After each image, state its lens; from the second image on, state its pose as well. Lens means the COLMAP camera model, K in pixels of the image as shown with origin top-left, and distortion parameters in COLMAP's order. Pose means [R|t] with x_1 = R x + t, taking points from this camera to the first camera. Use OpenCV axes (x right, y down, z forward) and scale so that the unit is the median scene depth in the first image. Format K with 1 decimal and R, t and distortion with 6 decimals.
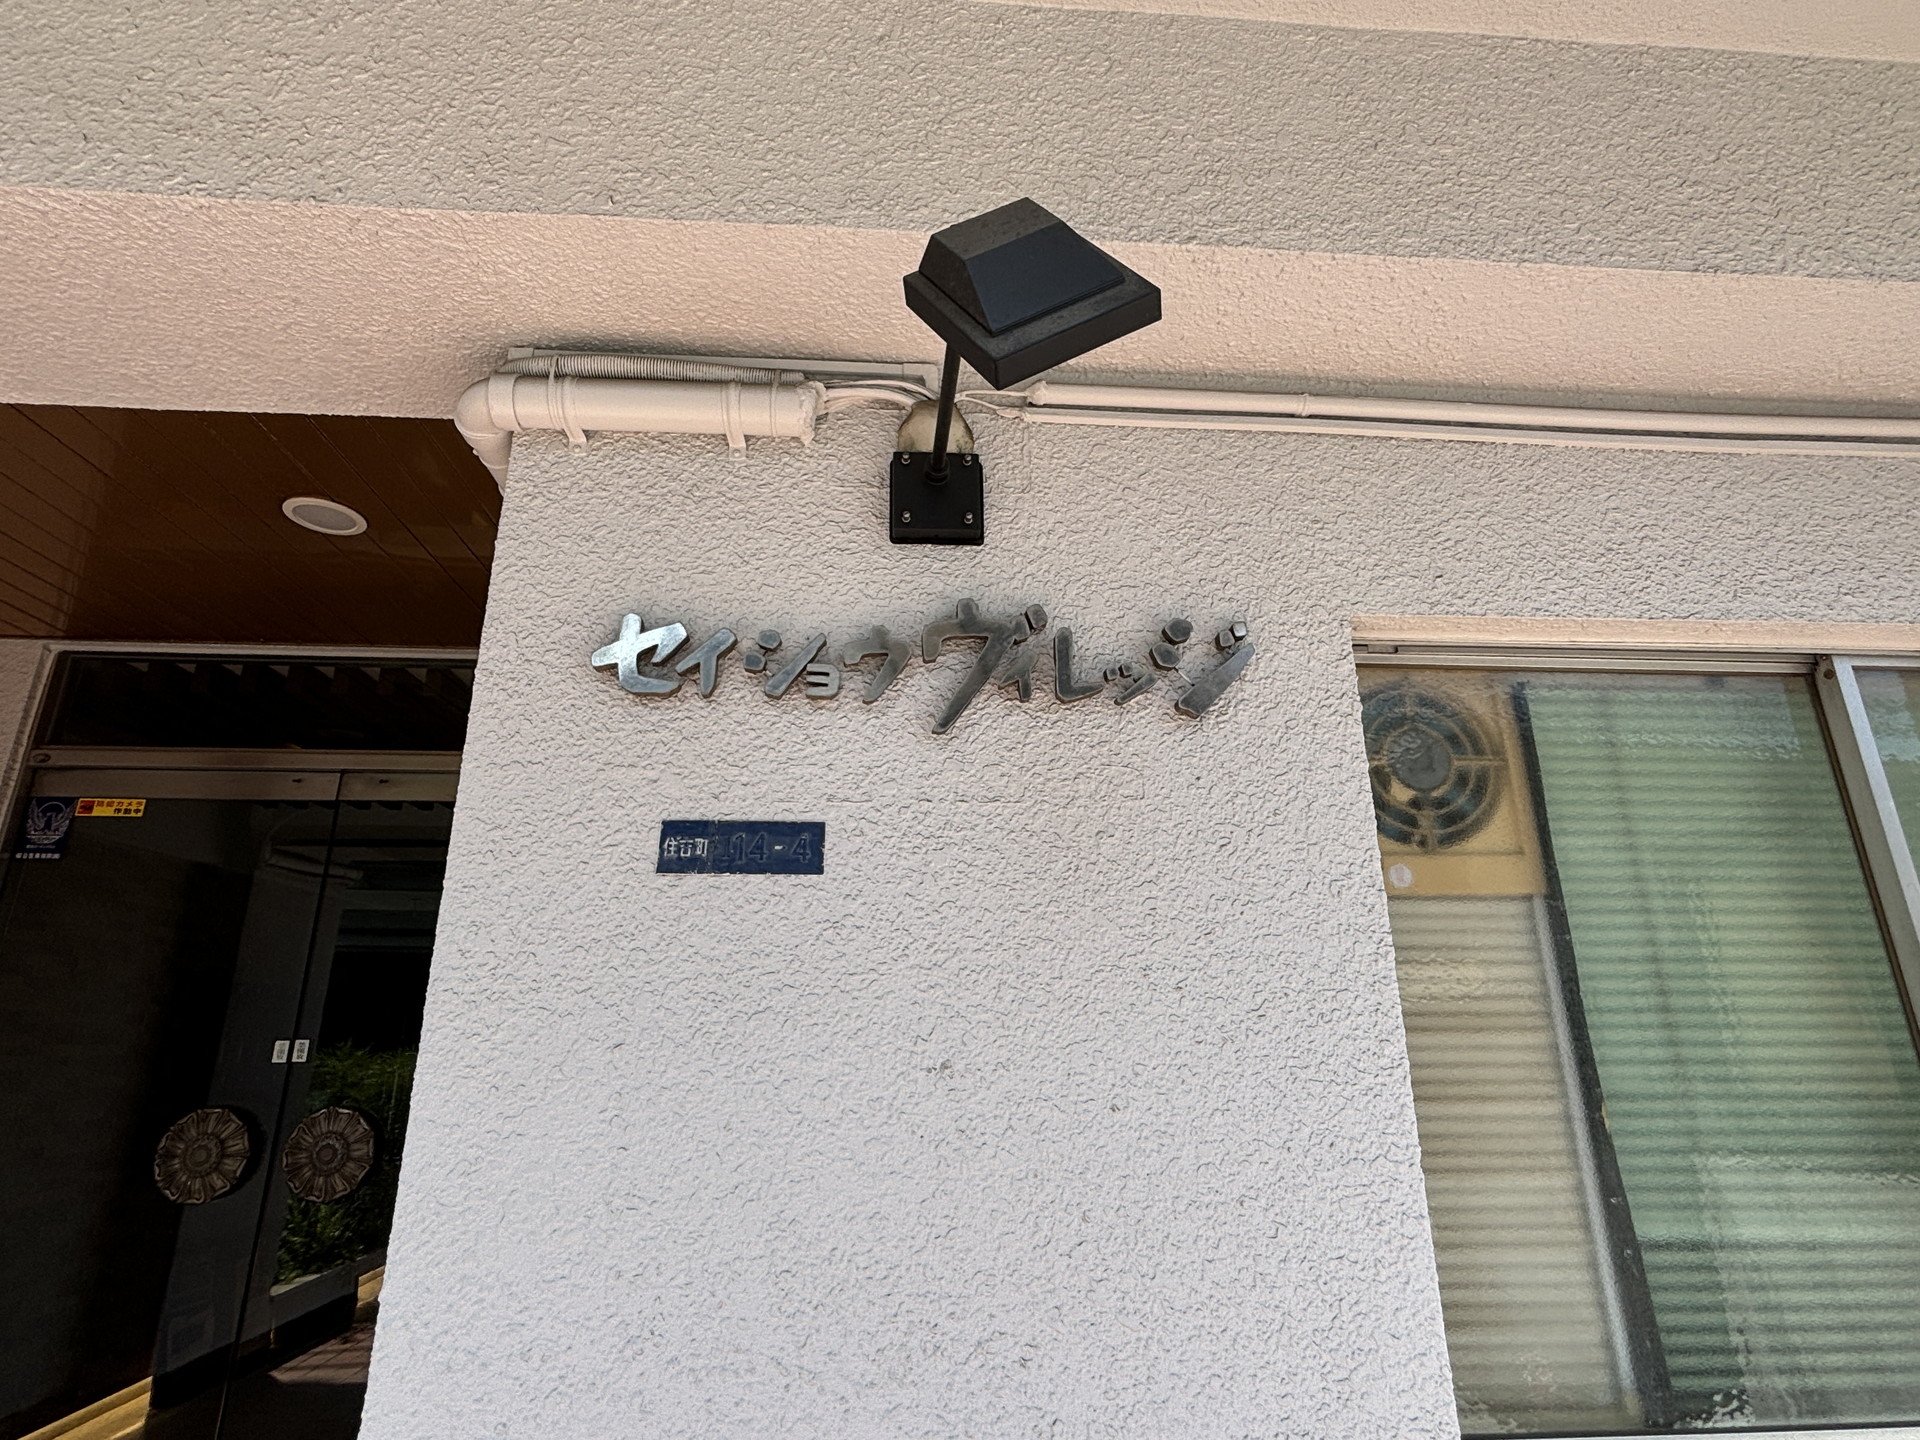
lens RADIAL K [[963.2, 0, 948.4], [0, 963.2, 721.1], [0, 0, 1]] dist [-0.008661, 0.003195]
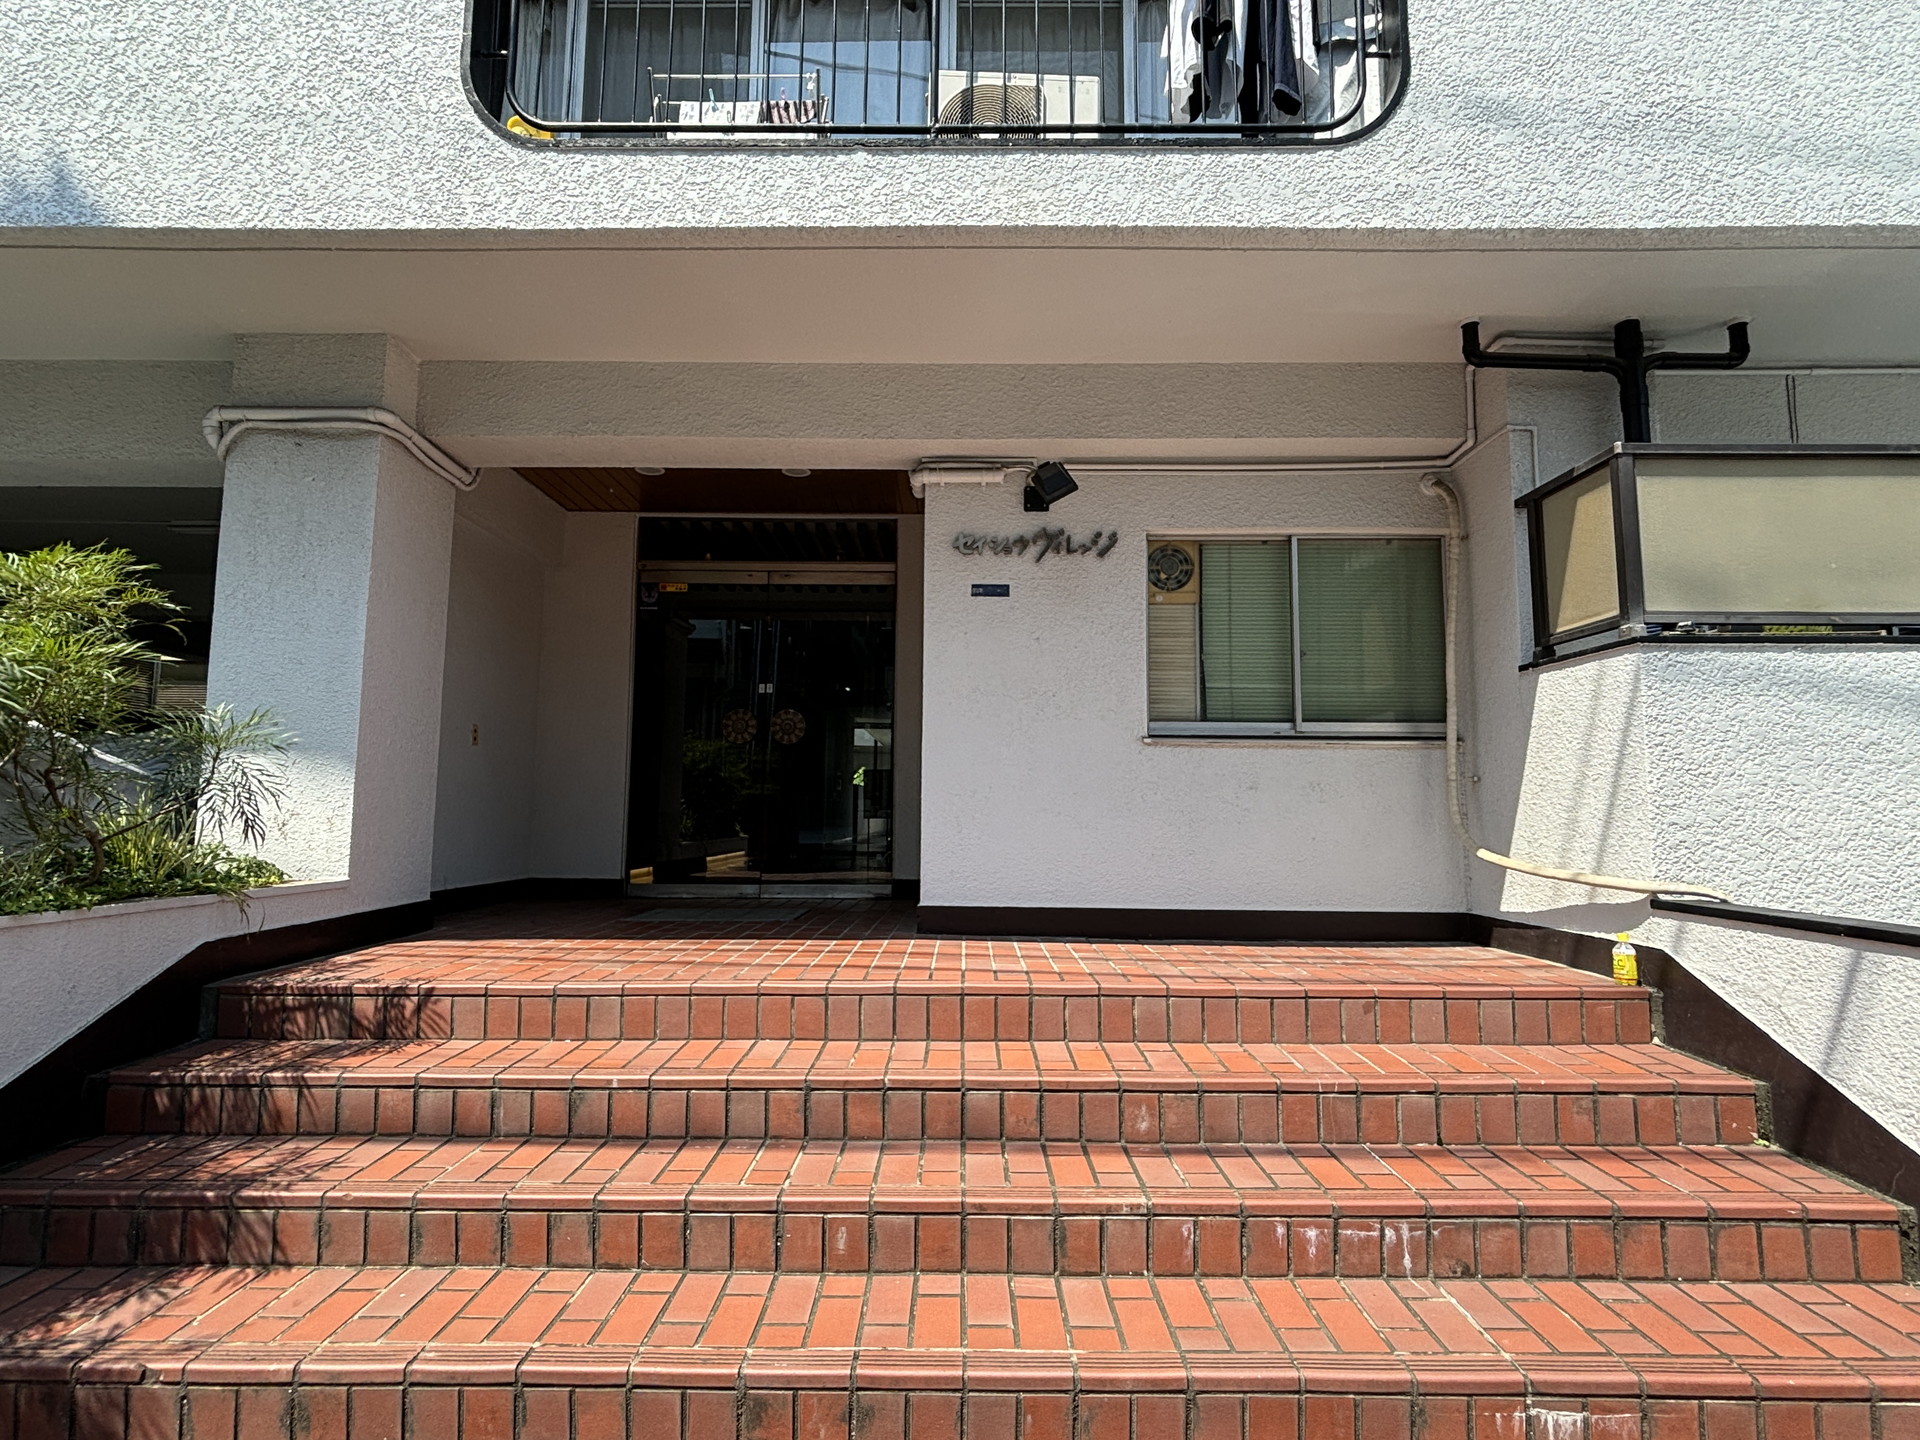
lens RADIAL K [[963.2, 0, 952.9], [0, 963.2, 718.4], [0, 0, 1]] dist [-0.008661, 0.003195]
pose [[0.995635, 0.004759, -0.093212, 0.018077], [0.015468, 0.976475, 0.215073, -0.213991], [0.092043, -0.215576, 0.972139, -2.990561]]
